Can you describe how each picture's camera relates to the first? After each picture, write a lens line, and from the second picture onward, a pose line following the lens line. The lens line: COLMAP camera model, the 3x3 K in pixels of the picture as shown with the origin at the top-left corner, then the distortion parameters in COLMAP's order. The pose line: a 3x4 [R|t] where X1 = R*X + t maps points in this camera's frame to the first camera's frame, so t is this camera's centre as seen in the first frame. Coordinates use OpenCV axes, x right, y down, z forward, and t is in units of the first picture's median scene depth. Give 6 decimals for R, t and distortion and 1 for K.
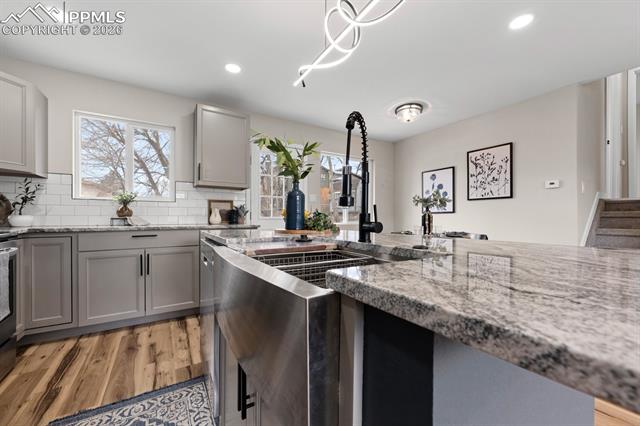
lens RADIAL K [[254.0, 0, 318.2], [0, 254.0, 217.2], [0, 0, 1]] dist [0.000636, 0.000199]
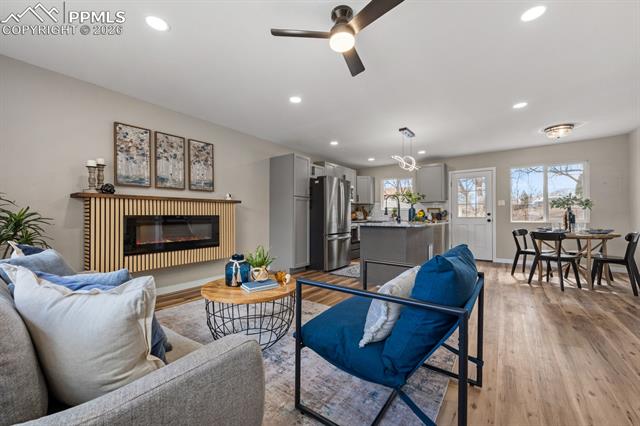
lens RADIAL K [[254.0, 0, 318.2], [0, 254.0, 217.2], [0, 0, 1]] dist [0.000636, 0.000199]
pose [[0.372569, 0.000014, -0.928005, 1.099048], [0.003494, 0.999993, 0.001418, -0.002532], [0.927998, -0.003771, 0.372566, -0.555288]]
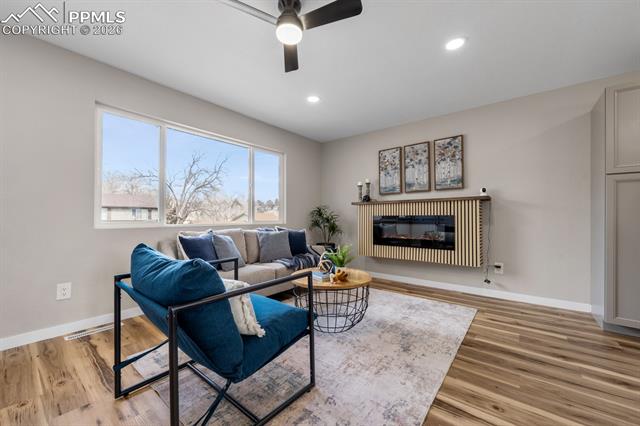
lens RADIAL K [[254.0, 0, 318.2], [0, 254.0, 217.2], [0, 0, 1]] dist [0.000636, 0.000199]
pose [[-0.942599, 0.002192, -0.333920, 0.722550], [0.002556, 0.999997, -0.000650, -0.004028], [0.333917, -0.001466, -0.942601, 0.222079]]
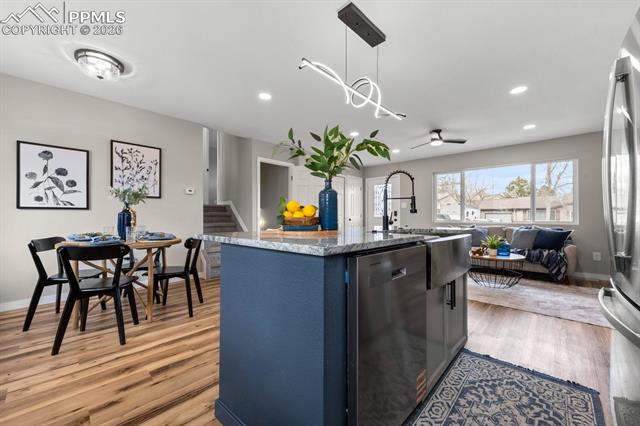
lens RADIAL K [[244.3, 0, 320.0], [0, 244.3, 213.0], [0, 0, 1]] dist [0.000284, 0.000031]
pose [[-0.241494, 0.011551, 0.970334, -0.445404], [-0.006289, 0.999890, -0.013468, -0.001758], [-0.970382, -0.009355, -0.241395, 0.586306]]
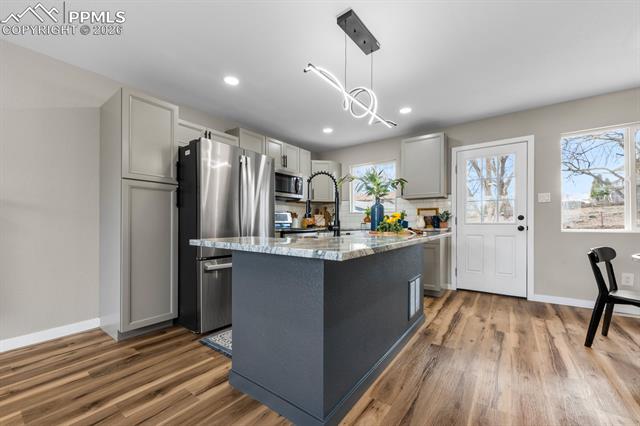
lens RADIAL K [[256.8, 0, 320.5], [0, 256.8, 224.0], [0, 0, 1]] dist [0.000937, 0.000122]
pose [[0.372816, 0.003564, -0.927899, 0.566807], [0.004600, 0.999973, 0.005689, -0.000915], [0.927894, -0.006389, 0.372789, 0.061190]]
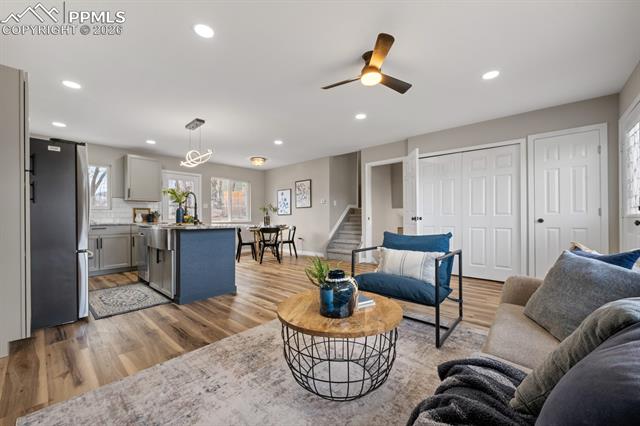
lens RADIAL K [[254.0, 0, 318.2], [0, 254.0, 217.2], [0, 0, 1]] dist [0.000636, 0.000199]
pose [[0.959757, -0.007551, 0.280729, 0.261119], [0.007528, 0.999971, 0.001160, -0.000647], [-0.280729, 0.001000, 0.959786, -0.931052]]
